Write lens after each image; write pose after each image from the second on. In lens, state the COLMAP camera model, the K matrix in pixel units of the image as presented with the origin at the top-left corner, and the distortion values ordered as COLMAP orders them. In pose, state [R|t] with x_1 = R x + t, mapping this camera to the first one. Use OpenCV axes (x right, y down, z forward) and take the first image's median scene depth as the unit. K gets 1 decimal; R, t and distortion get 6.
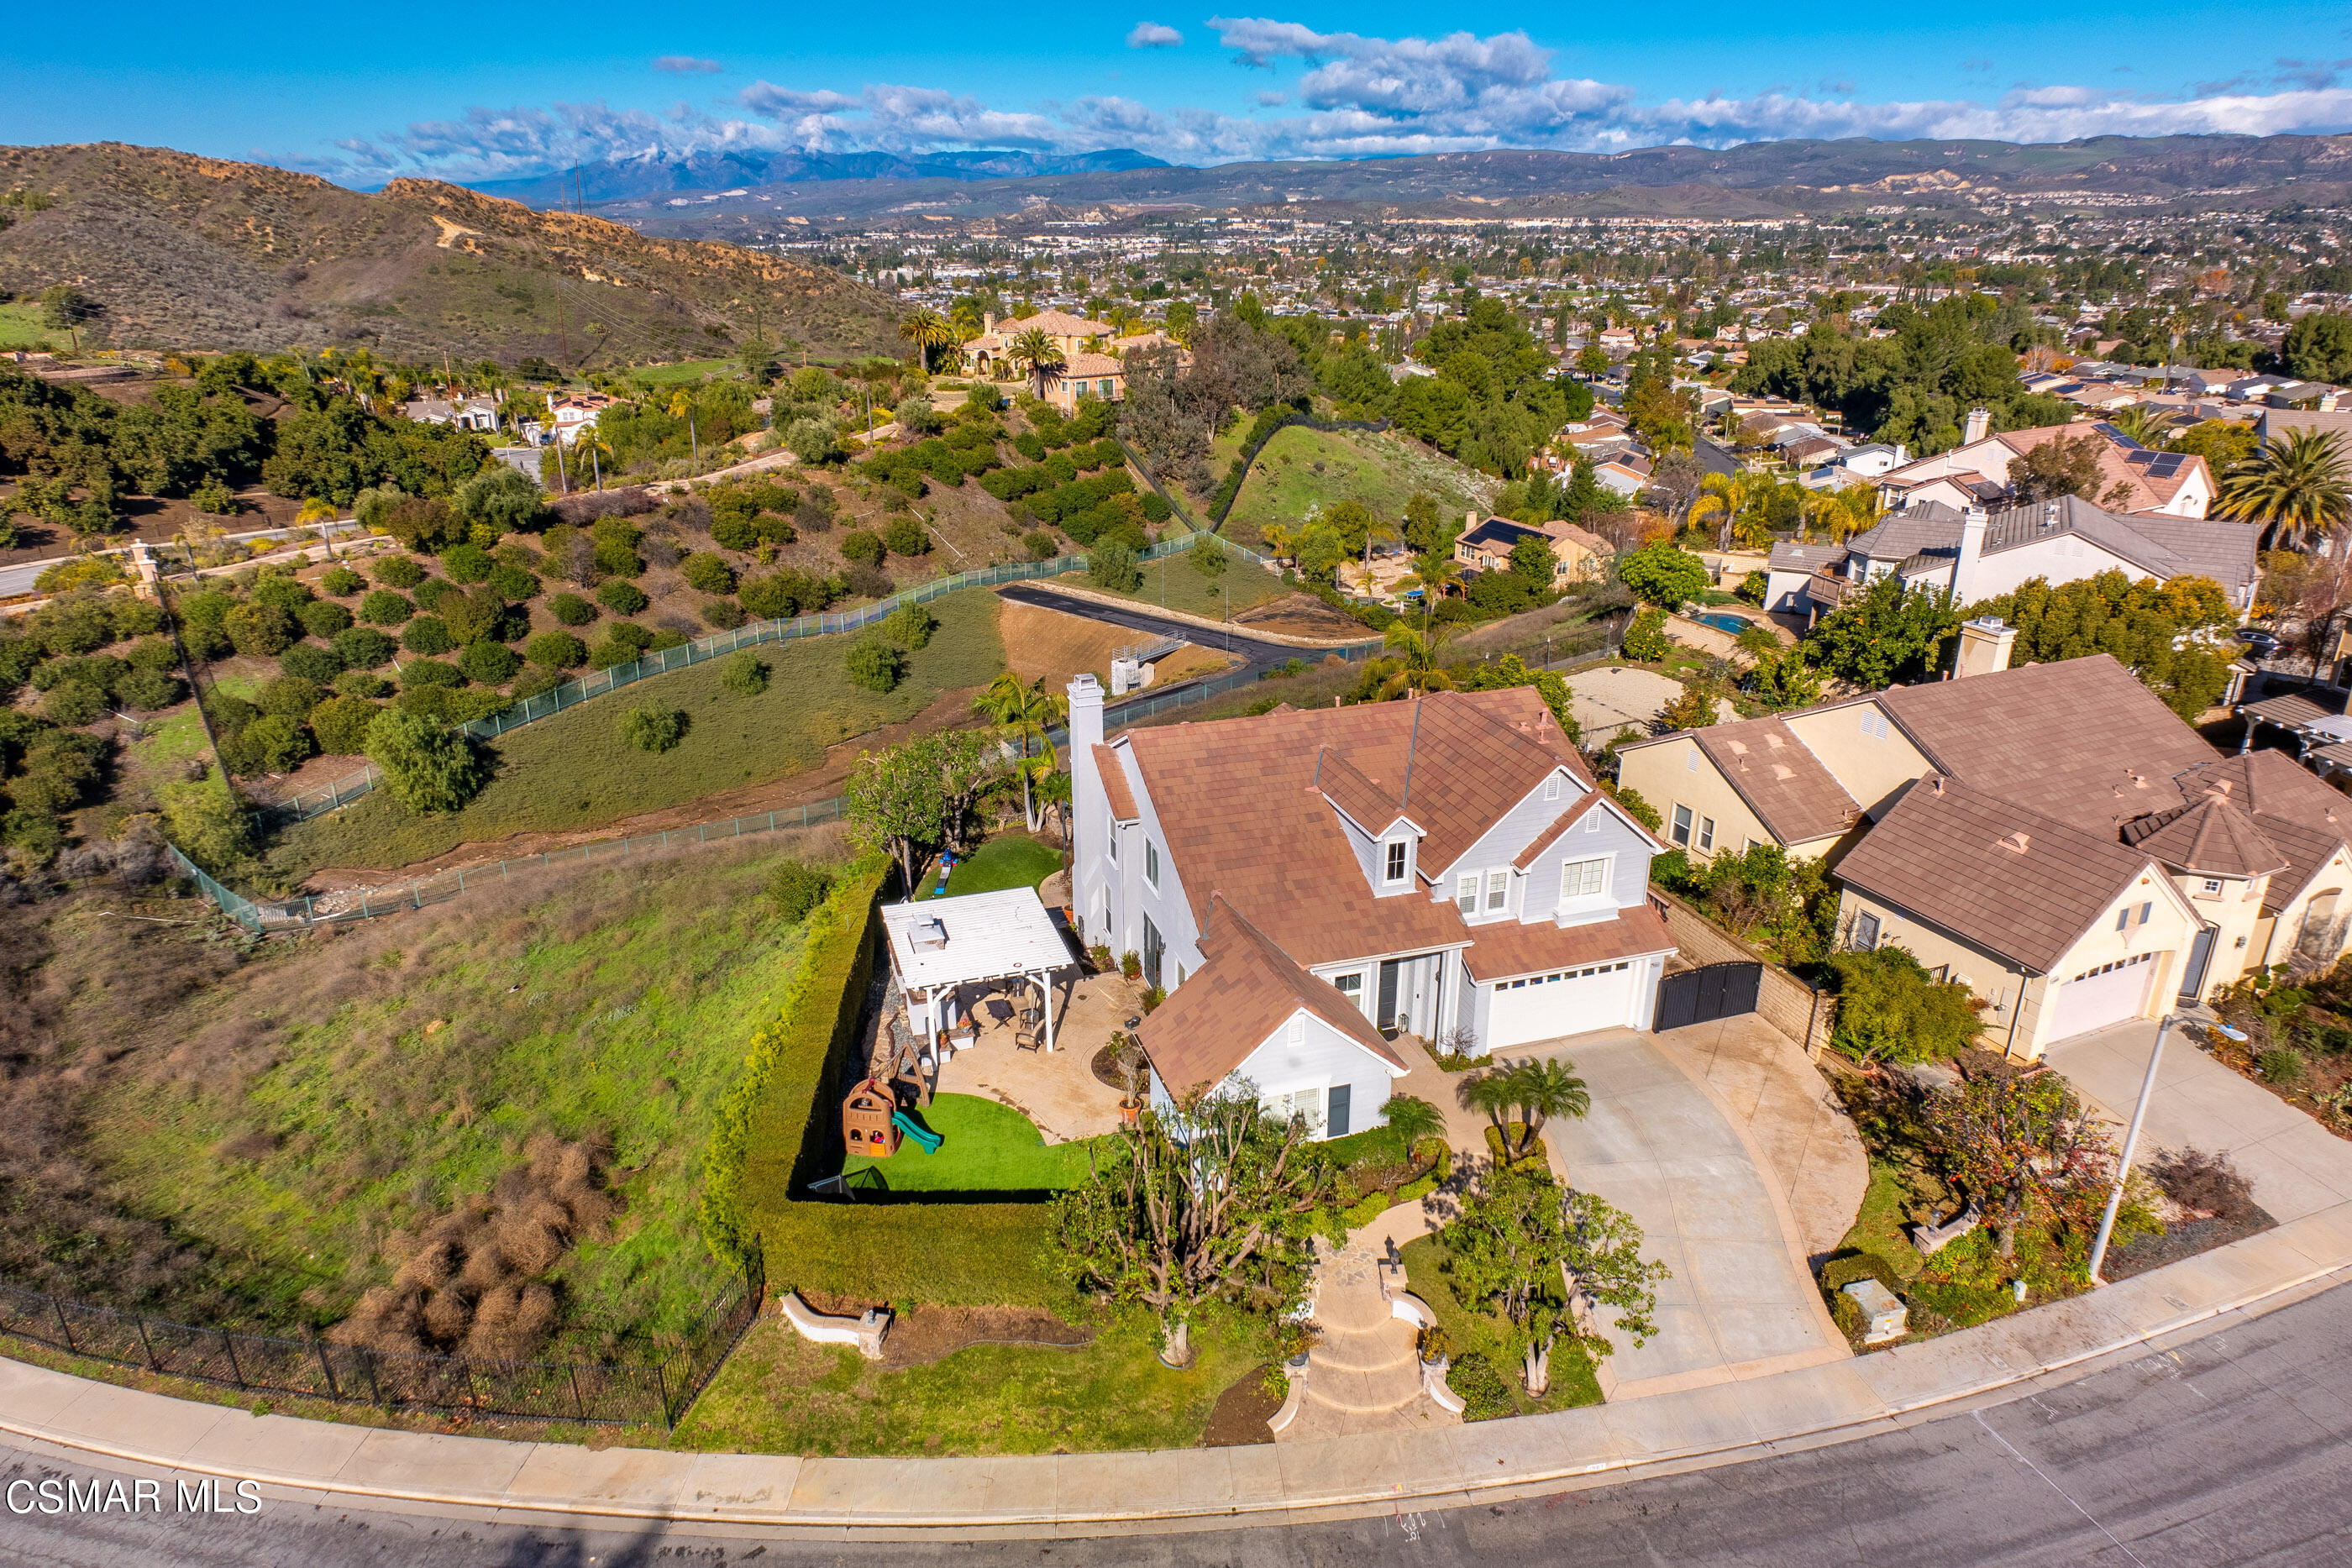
lens RADIAL K [[1470.1, 0, 1176.0], [0, 1470.1, 784.0], [0, 0, 1]] dist [0.016597, -0.032648]
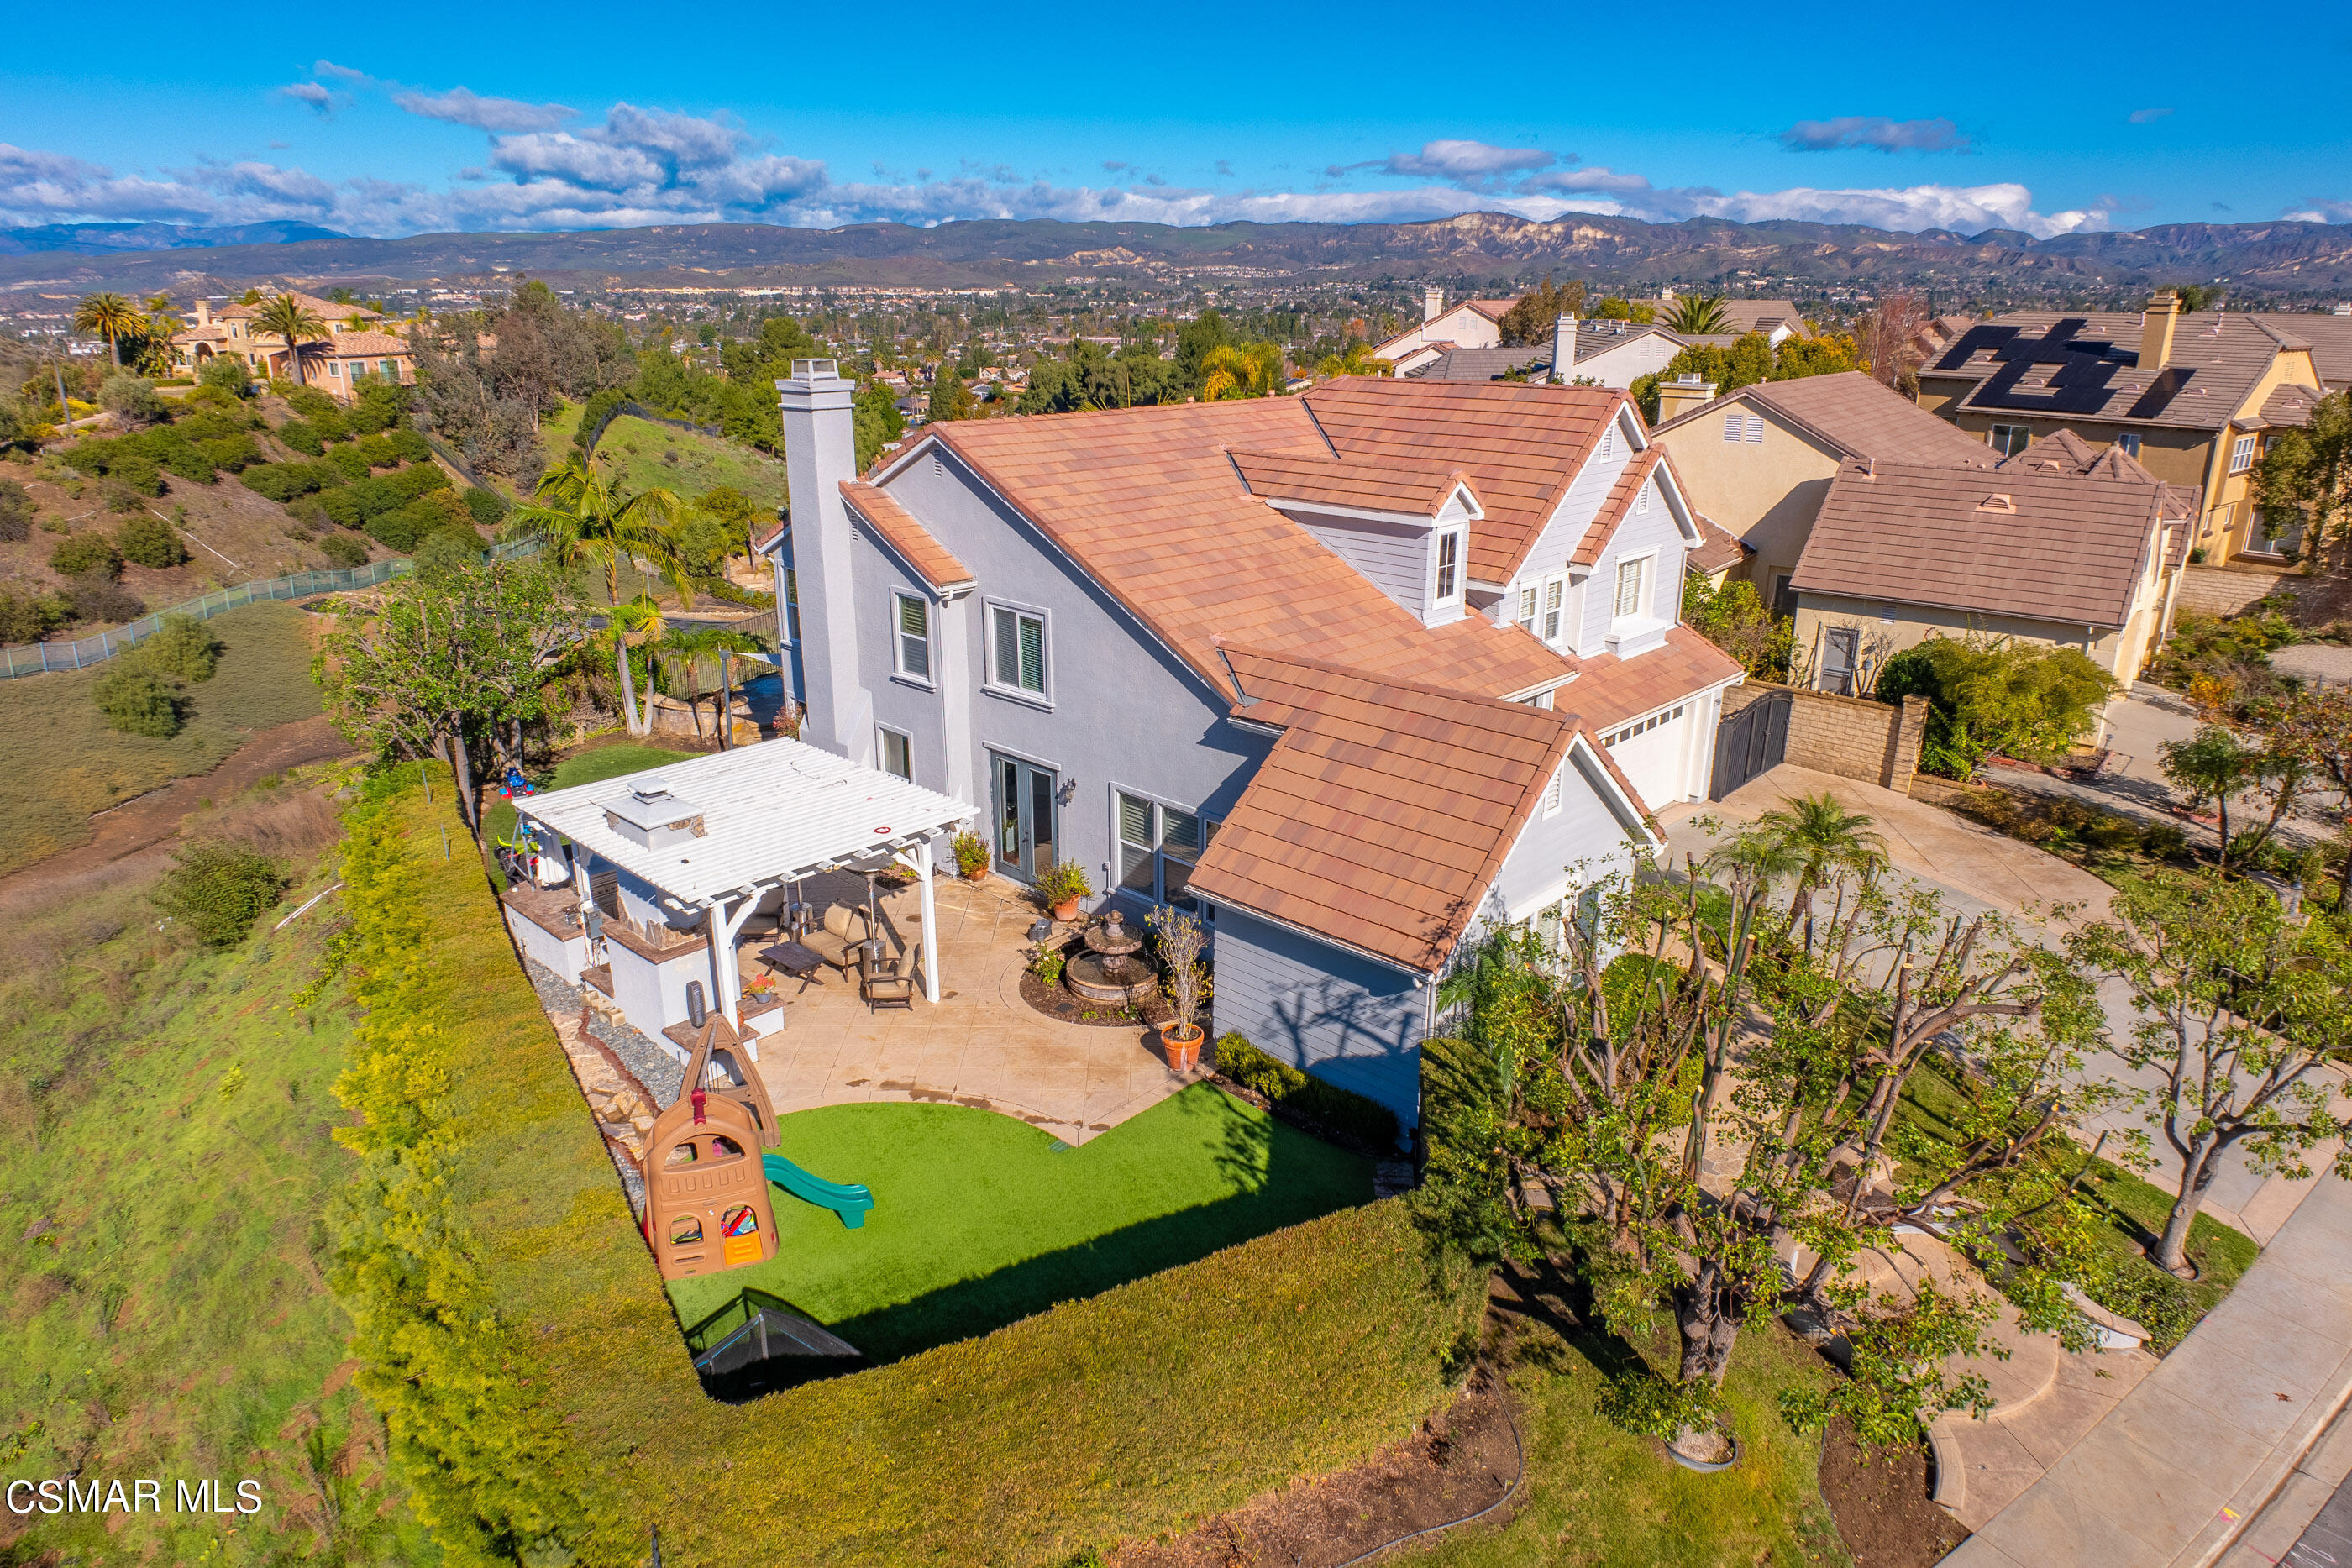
lens RADIAL K [[1469.3, 0, 1172.4], [0, 1469.3, 793.5], [0, 0, 1]] dist [-0.046829, -0.005867]
pose [[0.879611, -0.149599, 0.451557, -0.038120], [0.169561, 0.985512, -0.003799, 0.020234], [-0.444447, 0.079908, 0.892234, 0.079453]]
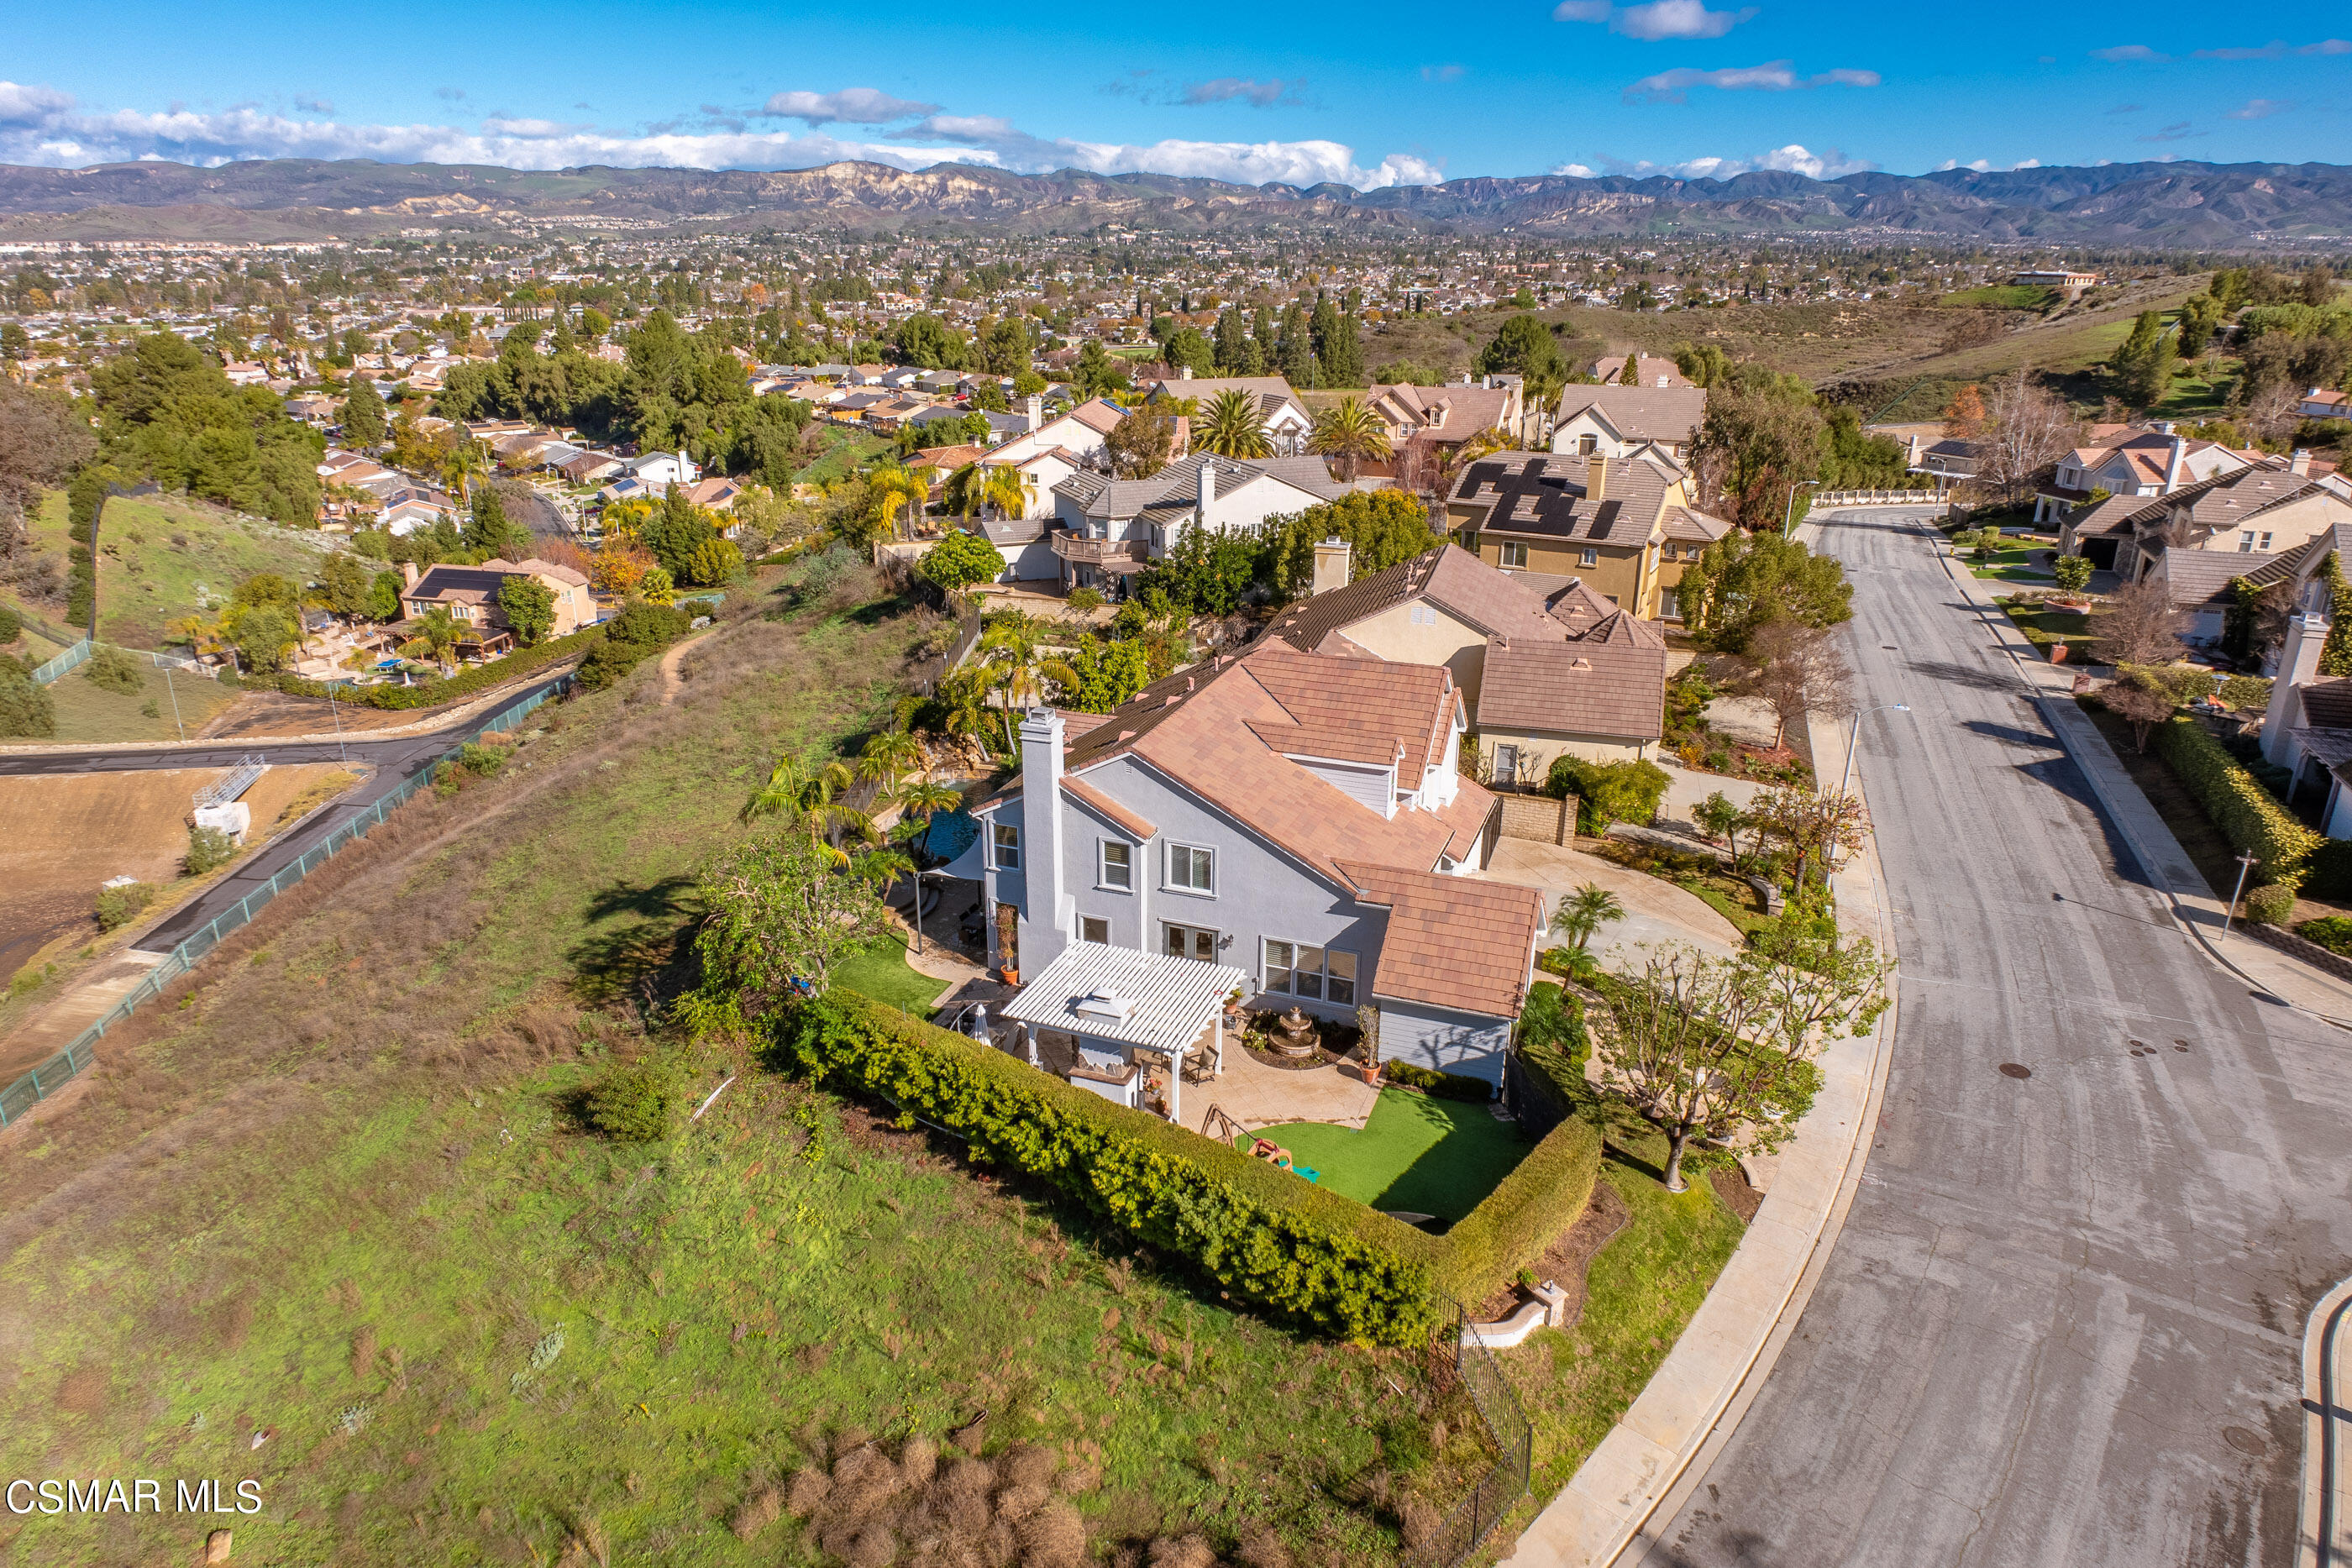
lens RADIAL K [[1470.1, 0, 1176.0], [0, 1470.1, 784.0], [0, 0, 1]] dist [0.016597, -0.032648]
pose [[0.619879, -0.266937, 0.737899, -0.123110], [0.277398, 0.954187, 0.112148, -0.018369], [-0.734030, 0.135173, 0.665528, 0.056390]]
